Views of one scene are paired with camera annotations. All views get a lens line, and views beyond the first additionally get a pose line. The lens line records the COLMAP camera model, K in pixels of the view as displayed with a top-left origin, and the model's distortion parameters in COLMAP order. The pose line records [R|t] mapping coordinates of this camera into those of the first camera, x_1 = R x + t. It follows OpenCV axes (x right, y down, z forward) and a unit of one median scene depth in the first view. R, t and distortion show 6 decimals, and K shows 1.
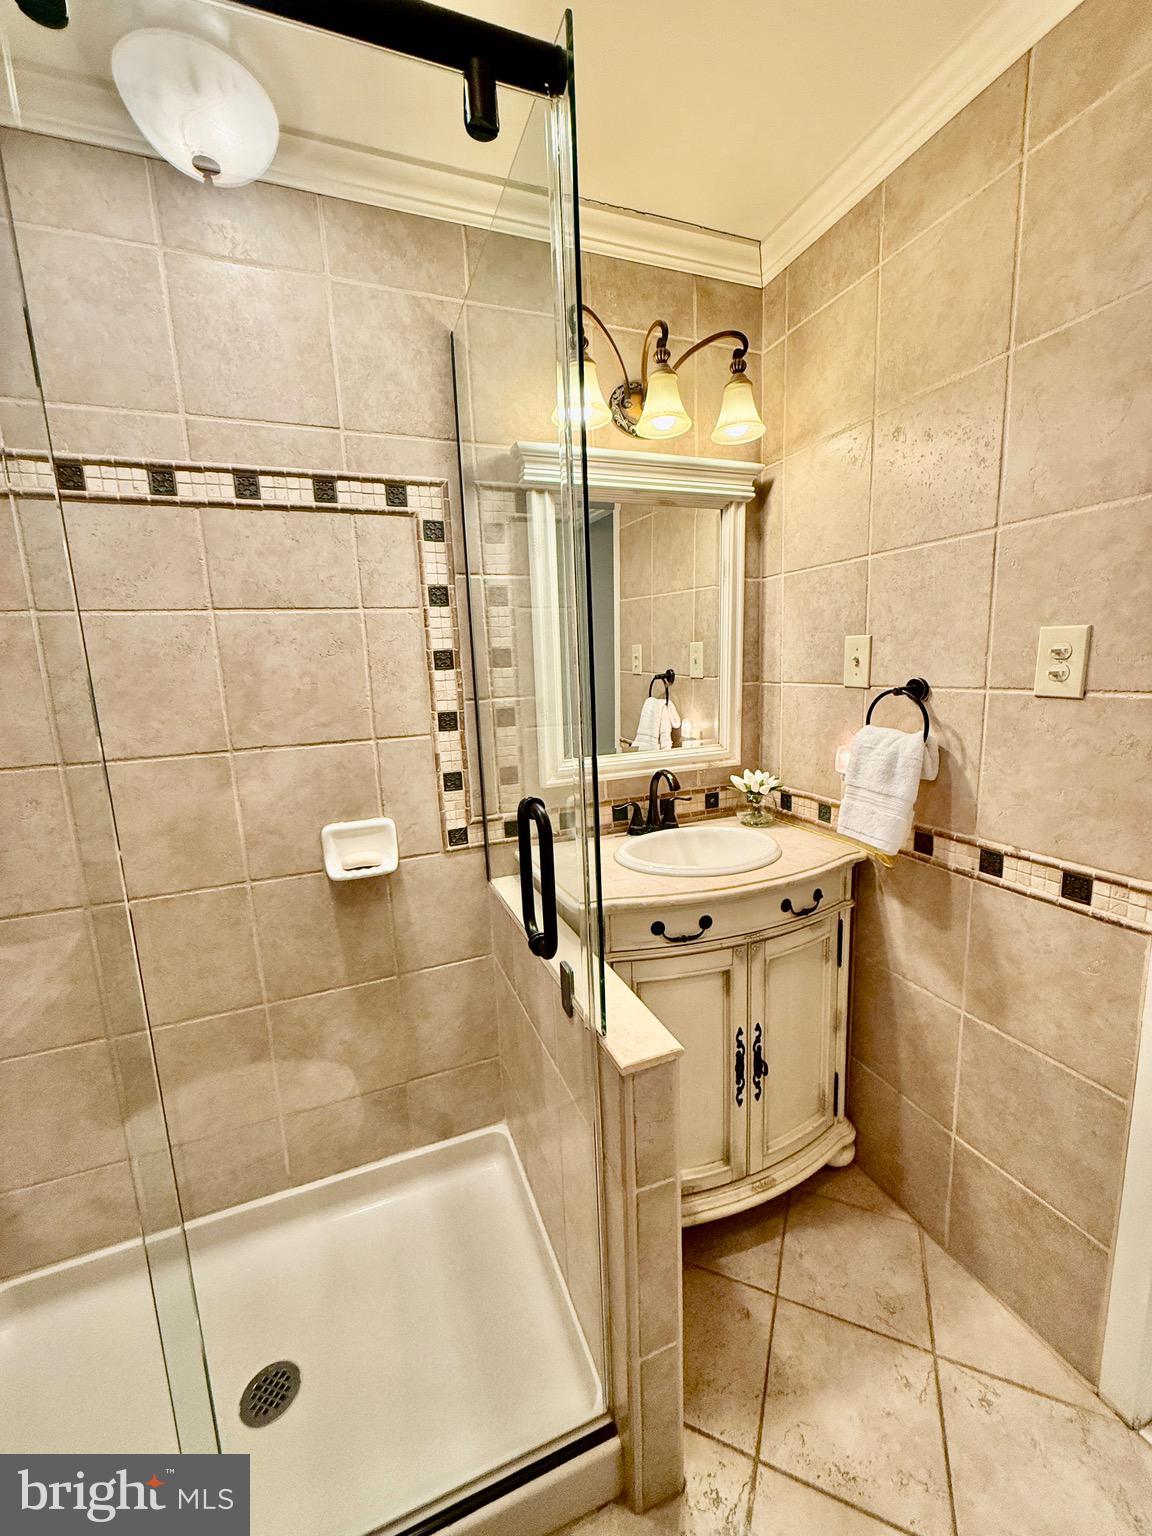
lens RADIAL K [[608.9, 0, 580.5], [0, 608.9, 764.3], [0, 0, 1]] dist [-0.000986, 0.000619]
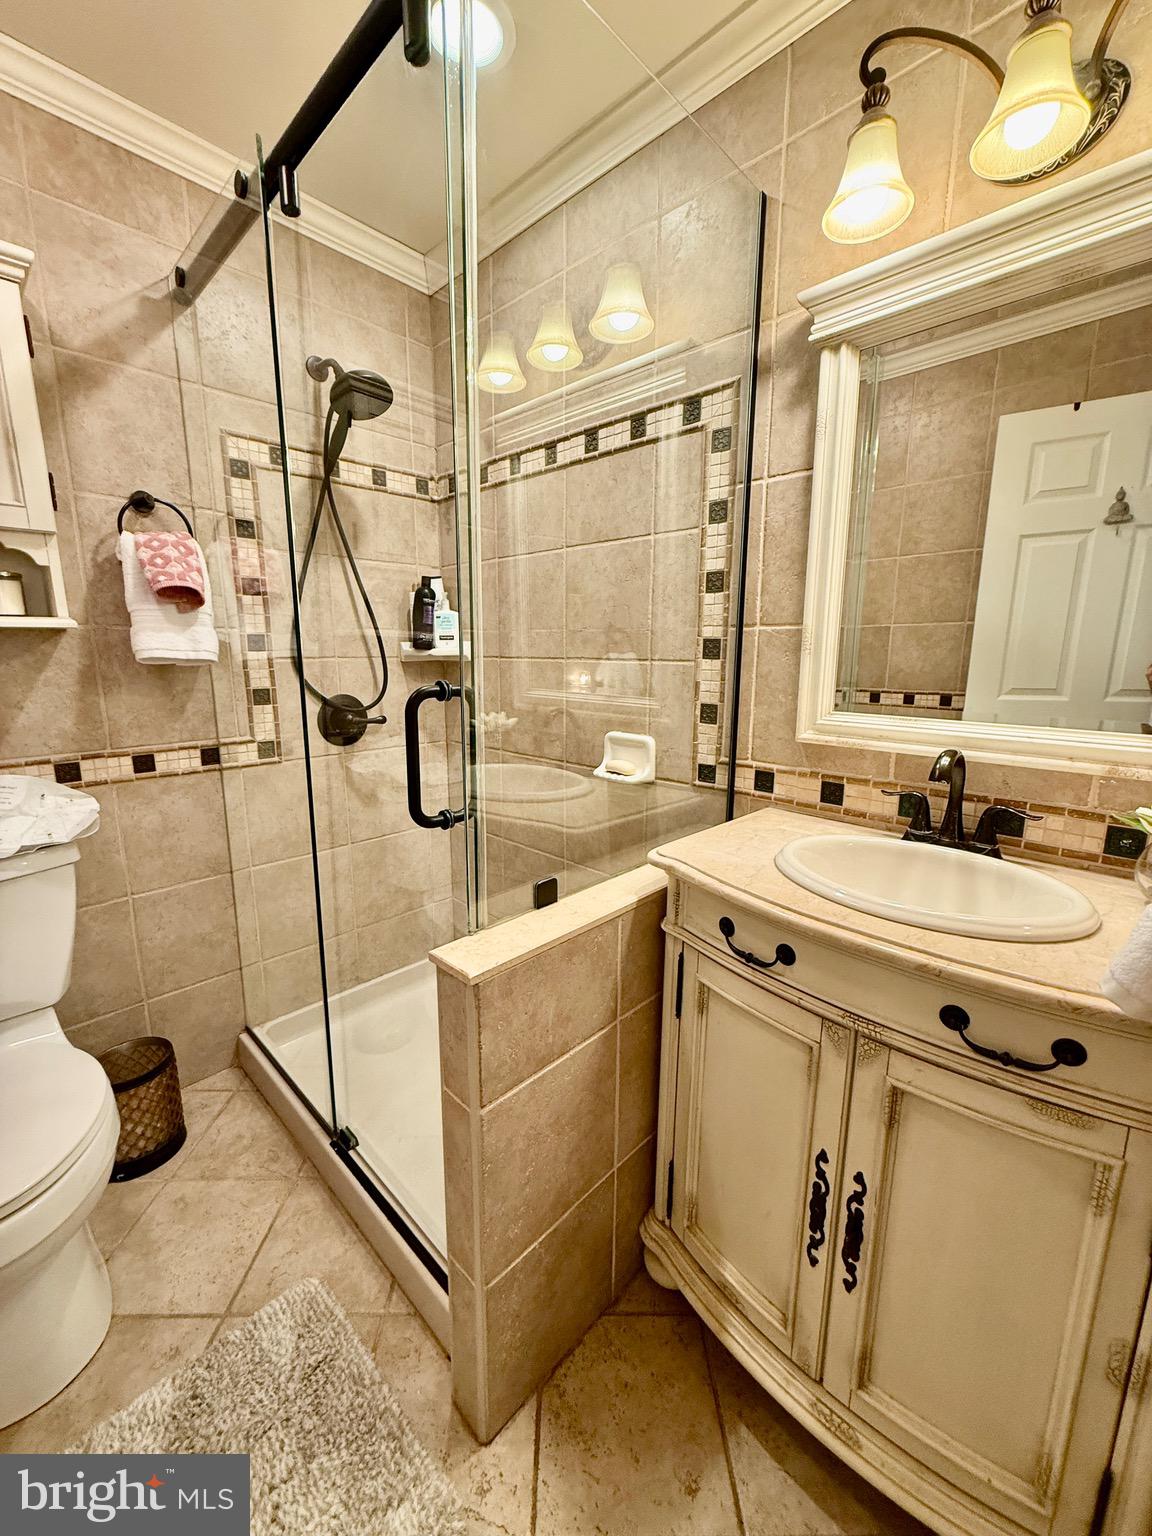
lens RADIAL K [[608.9, 0, 580.5], [0, 608.9, 764.3], [0, 0, 1]] dist [-0.000986, 0.000619]
pose [[0.414599, 0.212284, -0.884897, 0.591807], [-0.173846, 0.972977, 0.151962, -0.004513], [0.893244, 0.090832, 0.440300, 0.437867]]
